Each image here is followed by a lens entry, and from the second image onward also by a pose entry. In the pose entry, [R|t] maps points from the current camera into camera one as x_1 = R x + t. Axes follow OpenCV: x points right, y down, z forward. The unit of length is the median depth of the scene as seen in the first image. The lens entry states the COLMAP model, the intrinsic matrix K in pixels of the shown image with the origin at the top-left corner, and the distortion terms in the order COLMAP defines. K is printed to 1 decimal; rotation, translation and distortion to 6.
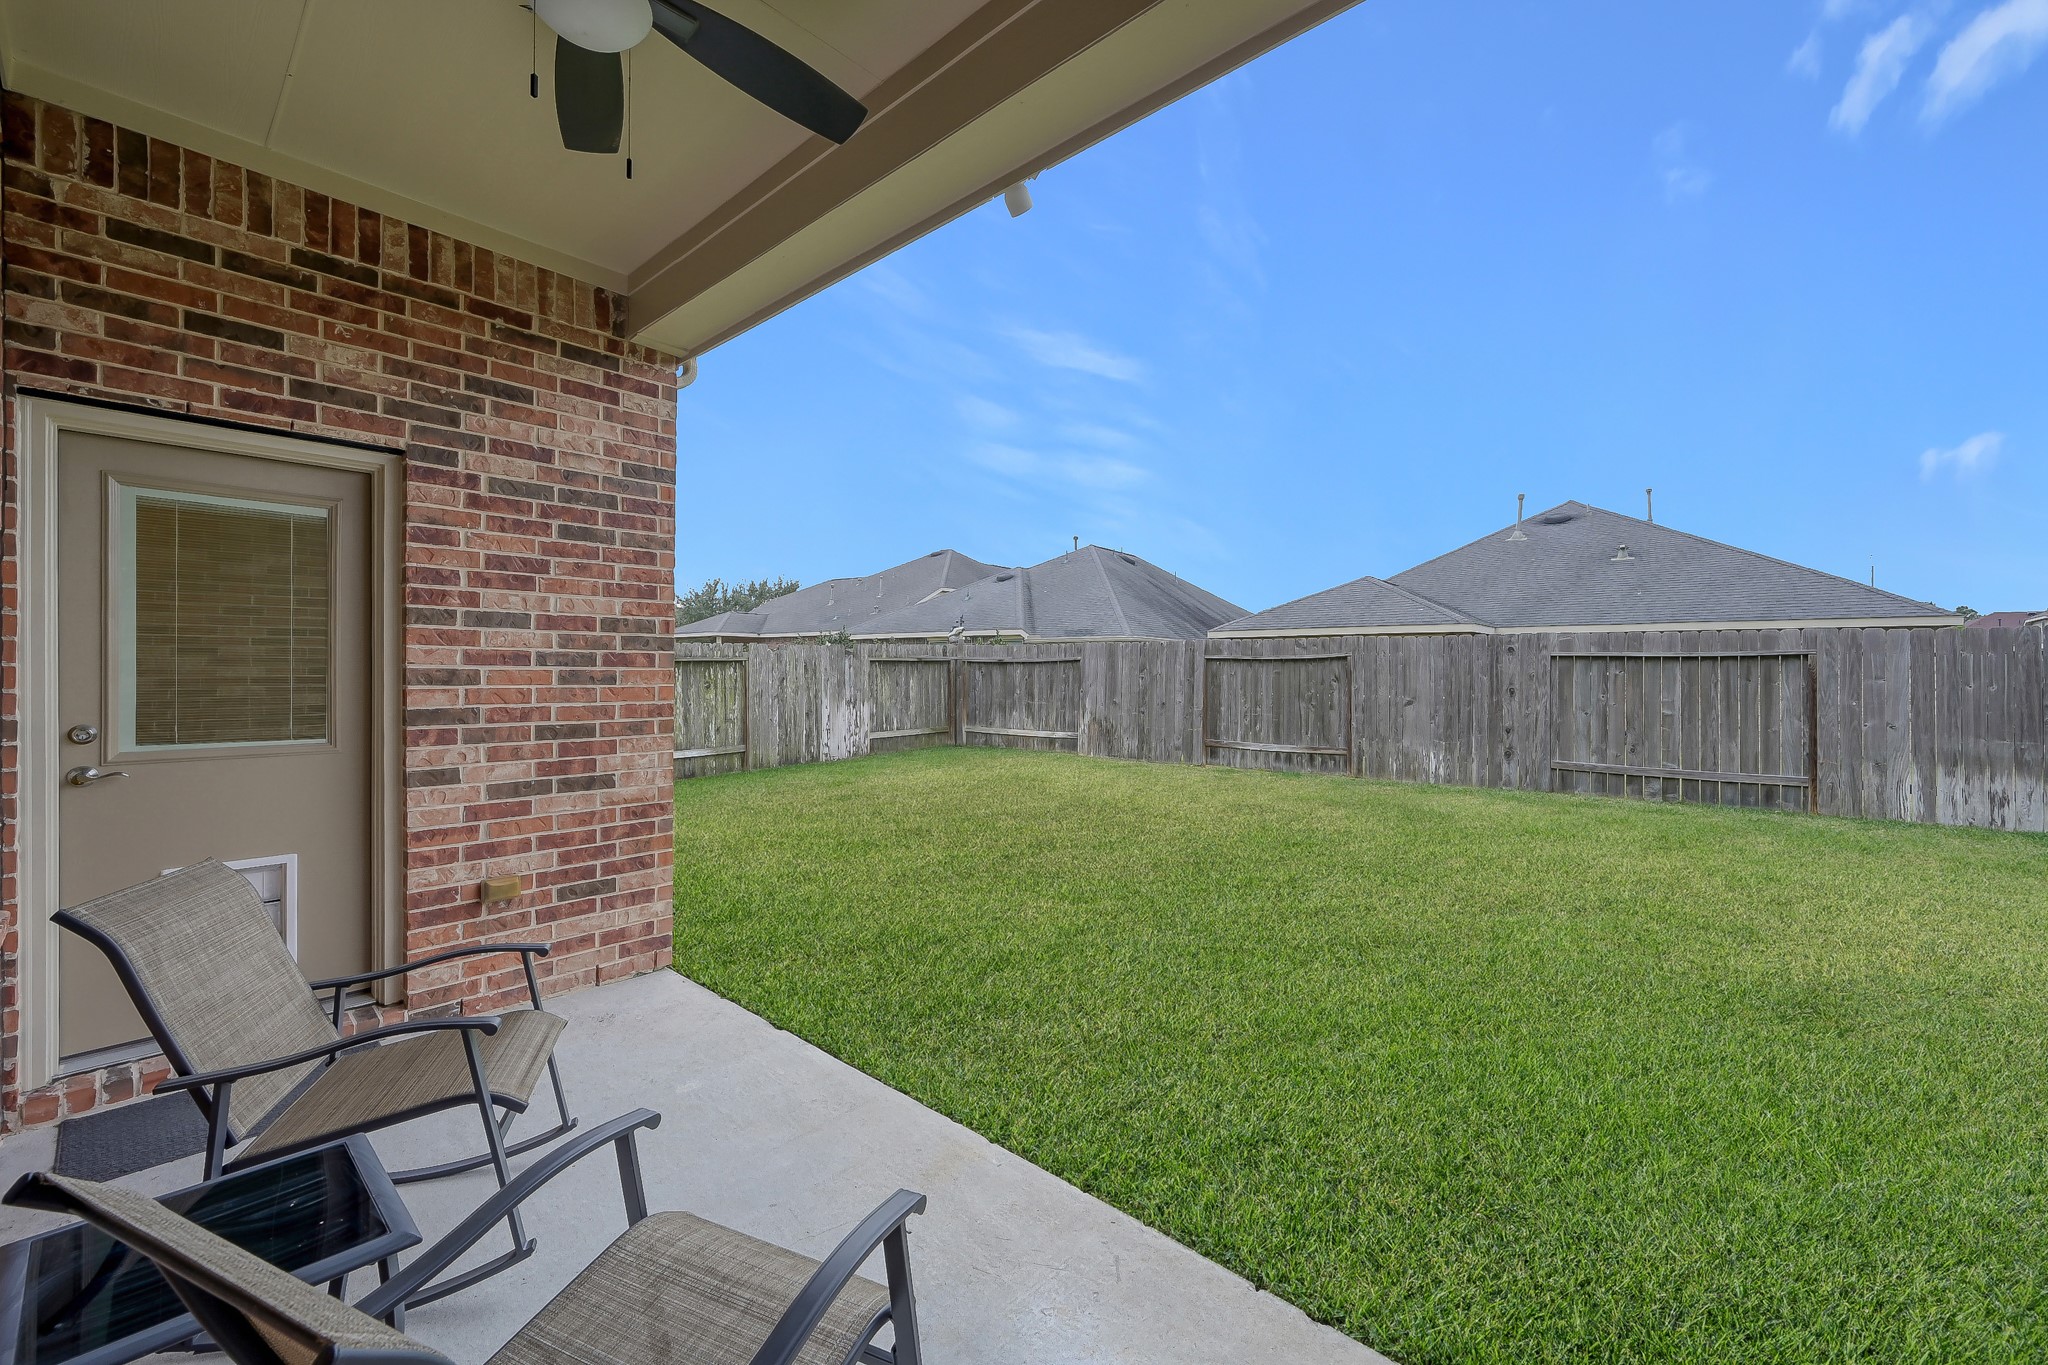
lens RADIAL K [[815.1, 0, 1019.8], [0, 815.1, 680.9], [0, 0, 1]] dist [0.000098, -0.000079]
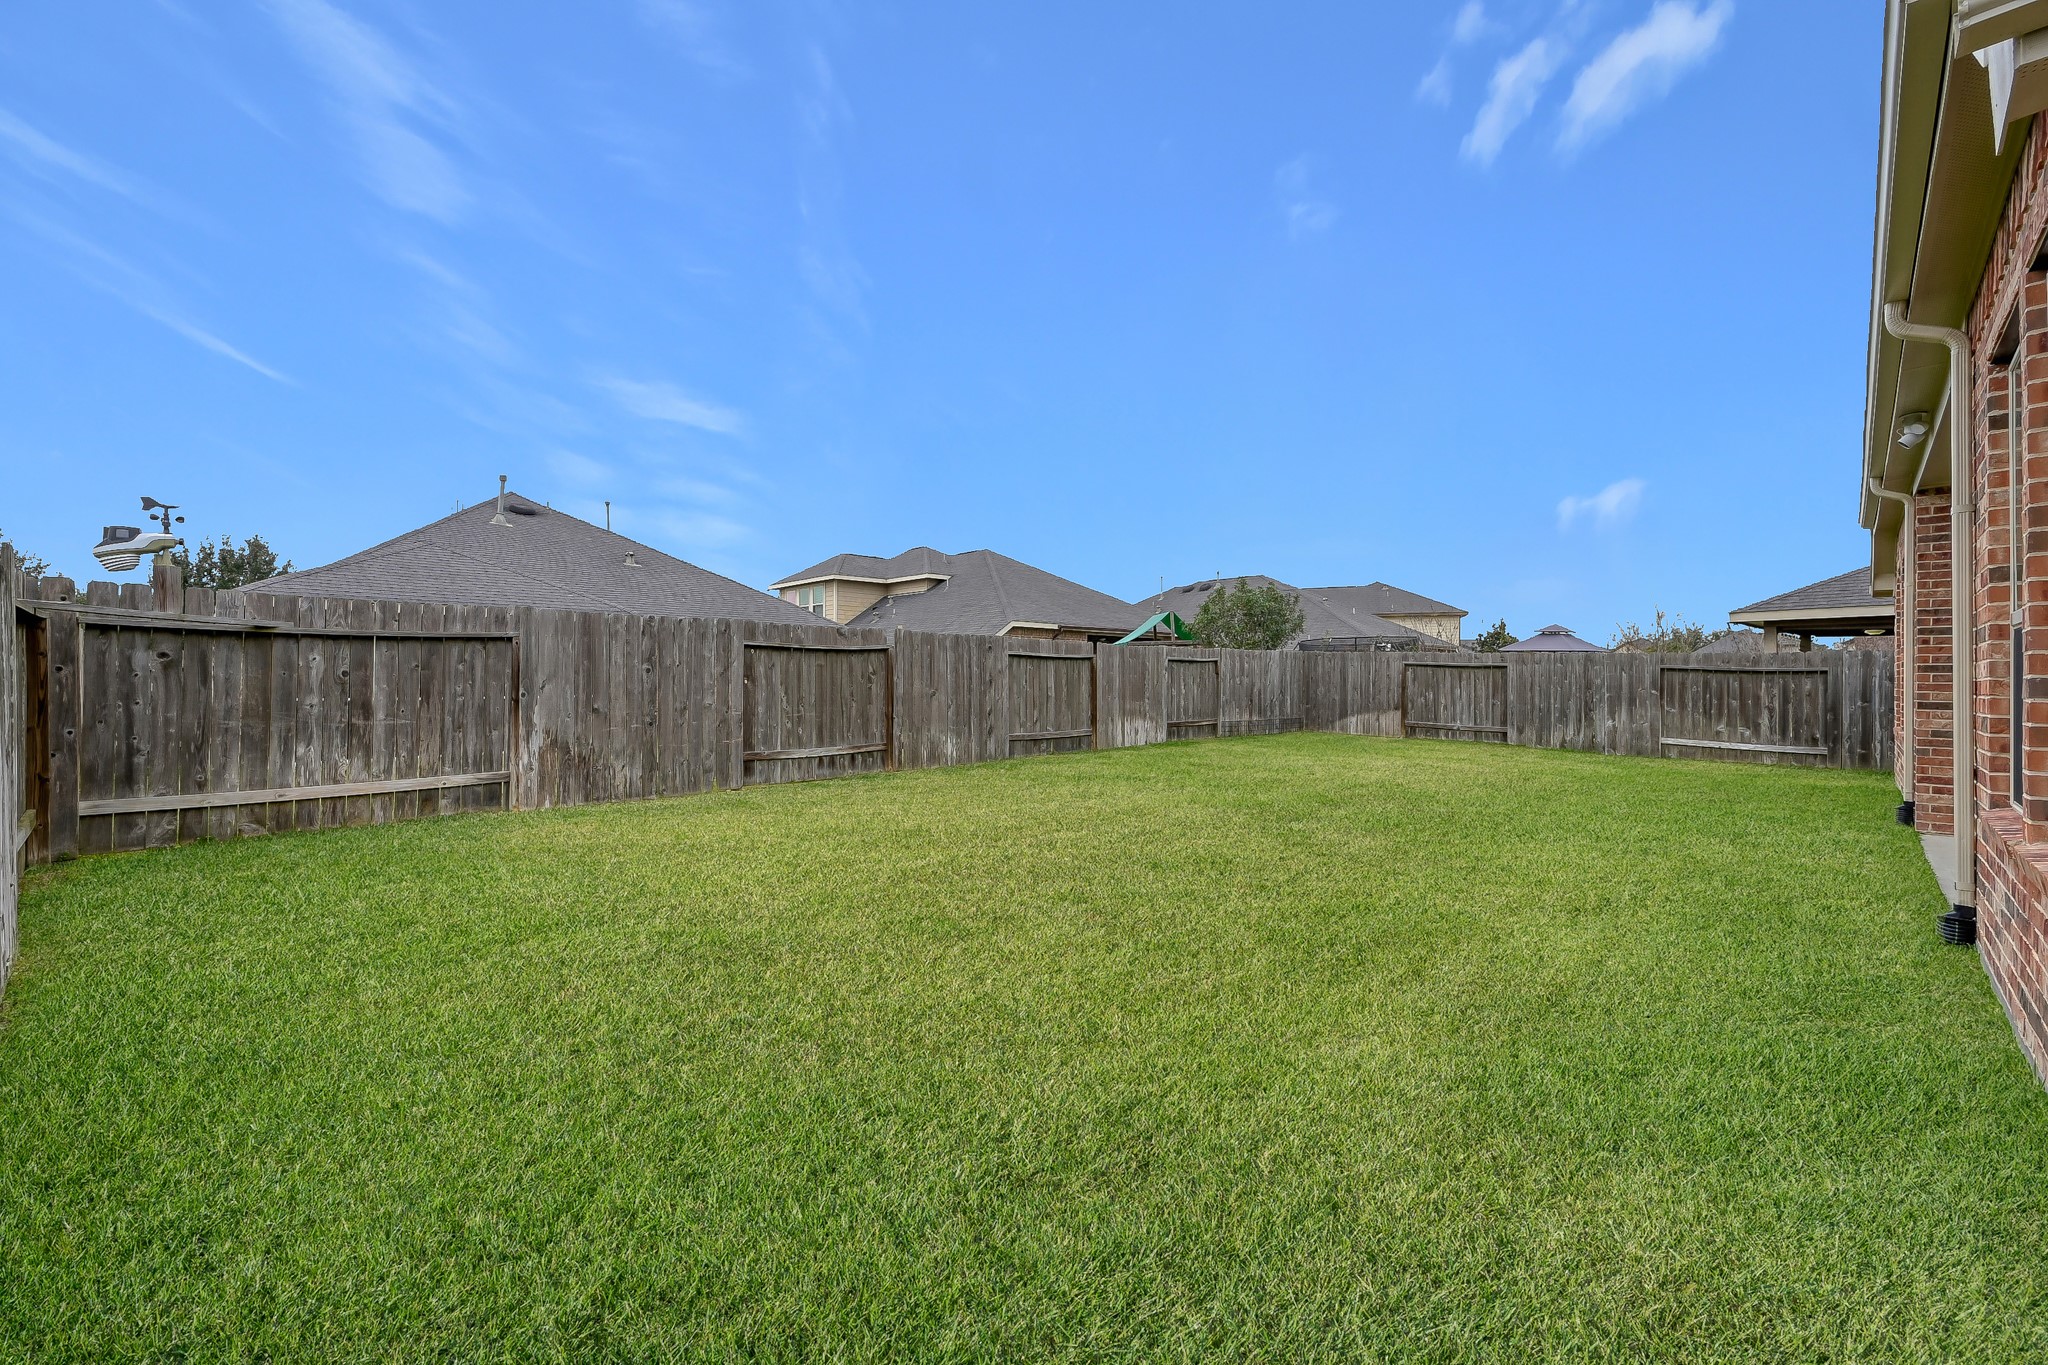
lens RADIAL K [[815.1, 0, 1019.8], [0, 815.1, 680.9], [0, 0, 1]] dist [0.000098, -0.000079]
pose [[0.059909, -0.005635, 0.998188, -0.525114], [0.008730, 0.999949, 0.005121, 0.004318], [-0.998166, 0.008407, 0.059955, 0.725726]]
